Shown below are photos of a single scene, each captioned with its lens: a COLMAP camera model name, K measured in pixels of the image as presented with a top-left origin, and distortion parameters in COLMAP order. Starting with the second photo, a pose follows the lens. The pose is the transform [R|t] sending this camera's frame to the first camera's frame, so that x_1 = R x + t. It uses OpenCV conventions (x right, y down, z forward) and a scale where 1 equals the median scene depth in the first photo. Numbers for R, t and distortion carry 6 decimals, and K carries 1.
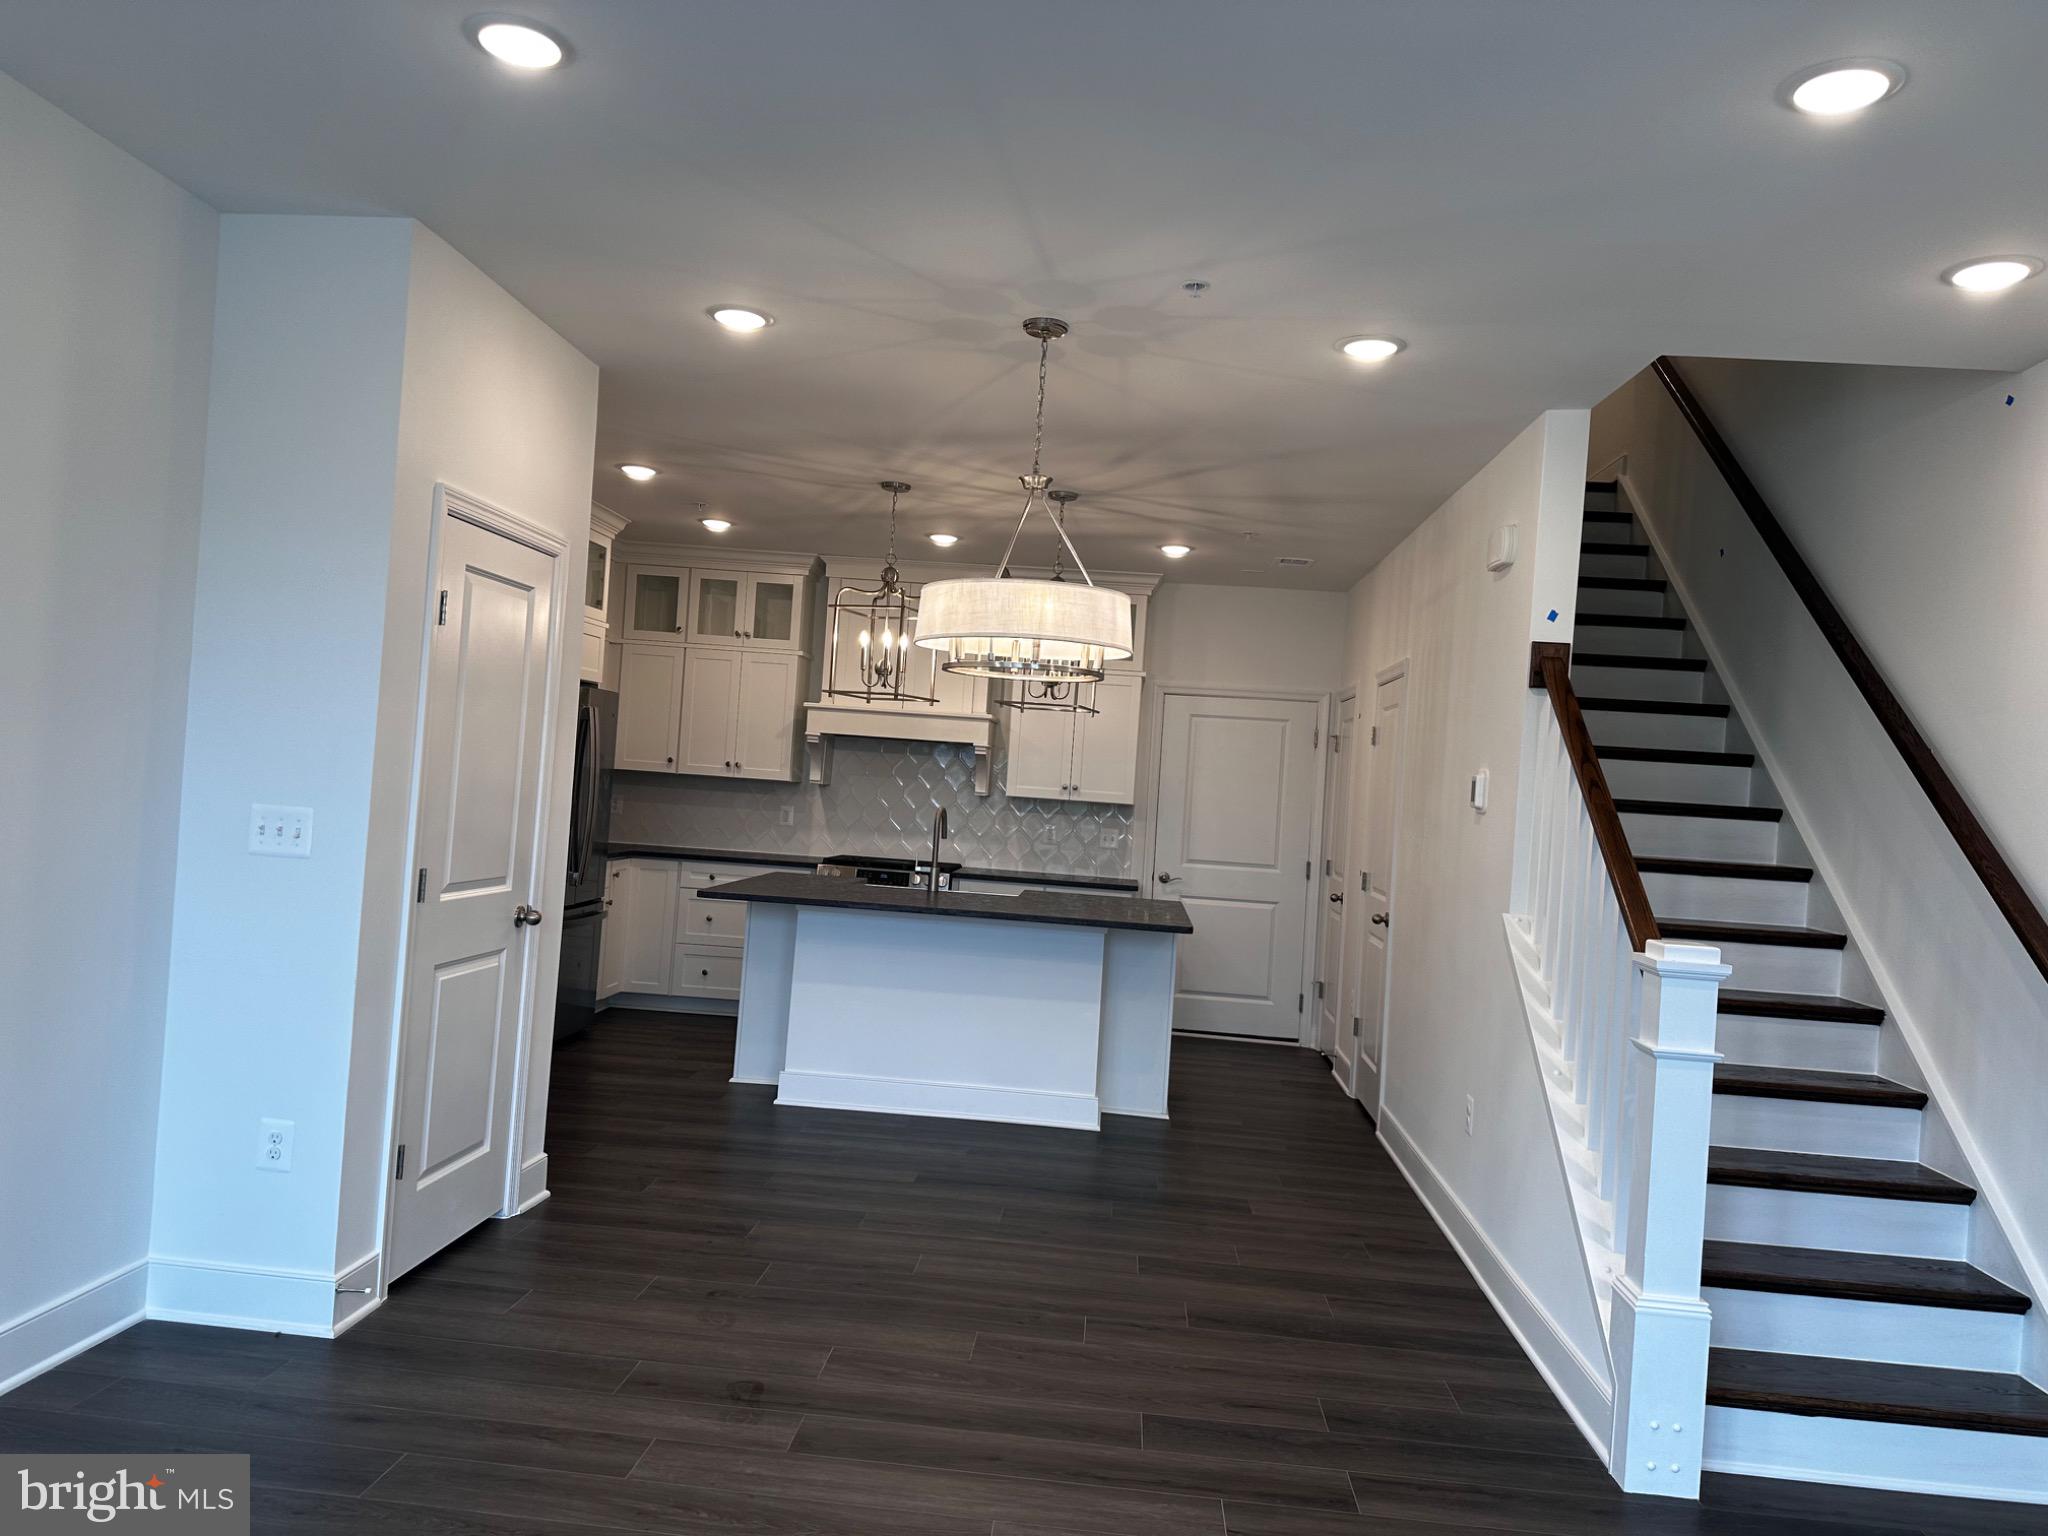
lens RADIAL K [[1446.3, 0, 1024.0], [0, 1446.3, 768.0], [0, 0, 1]] dist [0.070874, -0.098599]
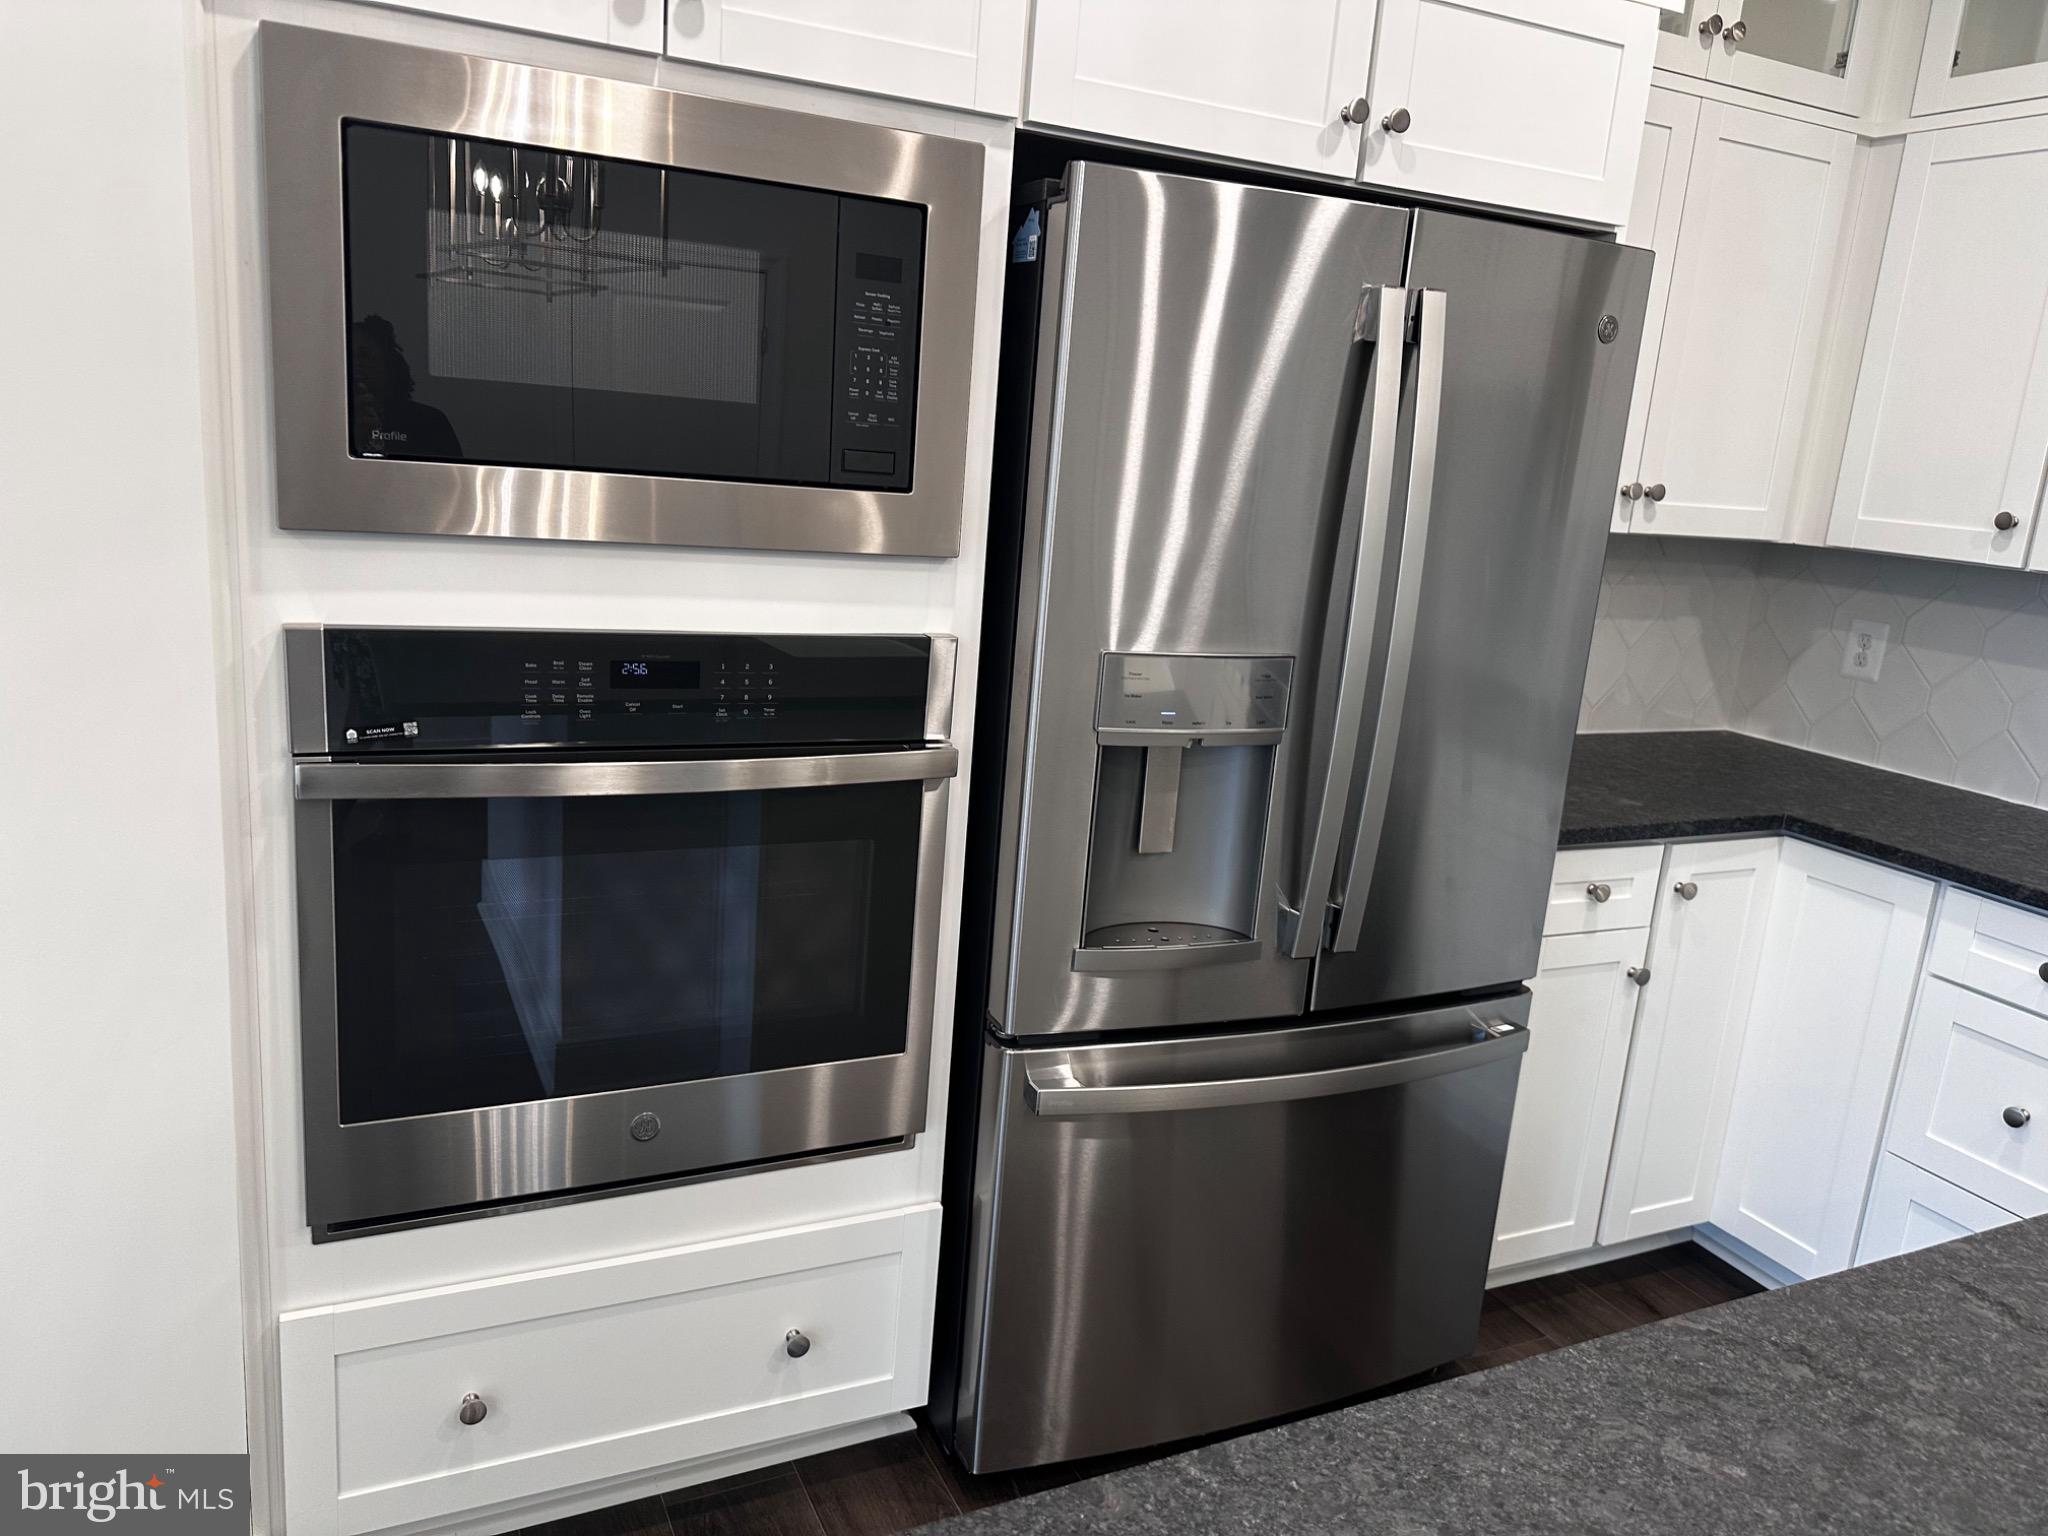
lens RADIAL K [[1446.3, 0, 1024.0], [0, 1446.3, 768.0], [0, 0, 1]] dist [0.070874, -0.098599]
pose [[0.501790, 0.174464, -0.847212, -0.164540], [-0.033701, 0.982648, 0.182393, -0.007092], [0.864332, -0.062971, 0.498963, 1.297217]]
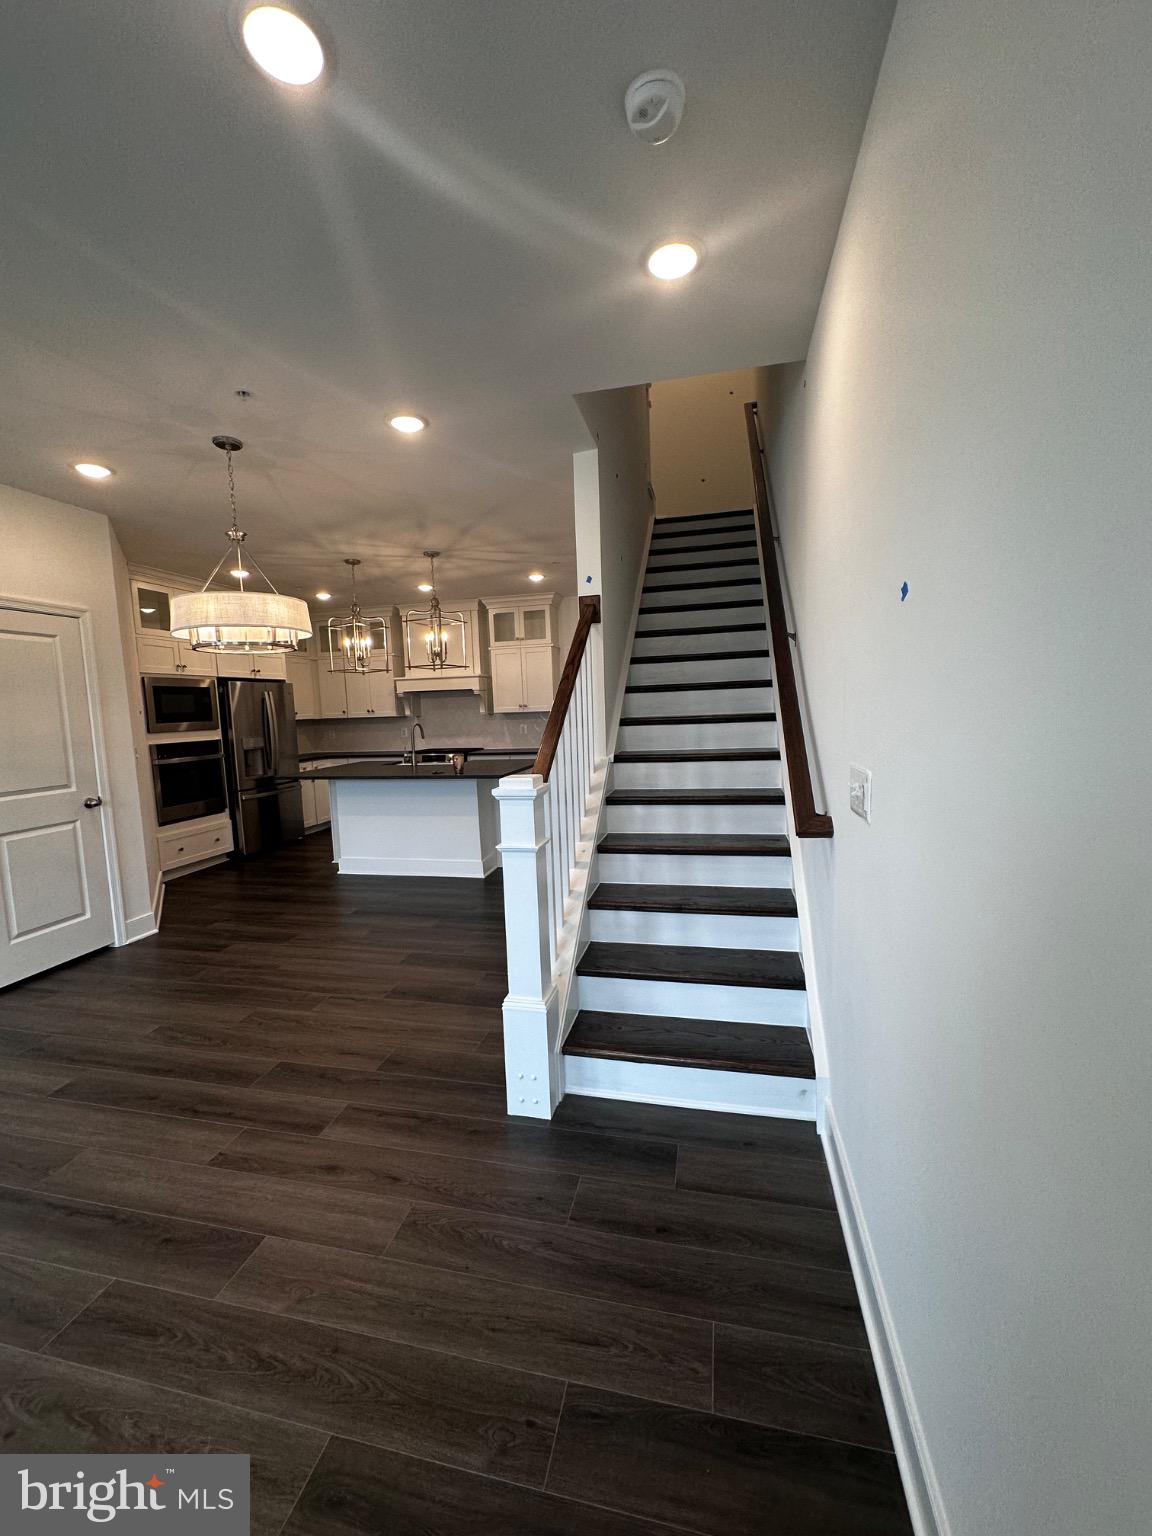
lens RADIAL K [[618.0, 0, 576.0], [0, 618.0, 768.0], [0, 0, 1]] dist [0.001249, 0.000097]
pose [[0.983489, -0.086190, -0.159122, 0.442652], [0.102967, 0.989607, 0.100381, 0.038329], [0.148816, -0.115108, 0.982142, 0.270699]]
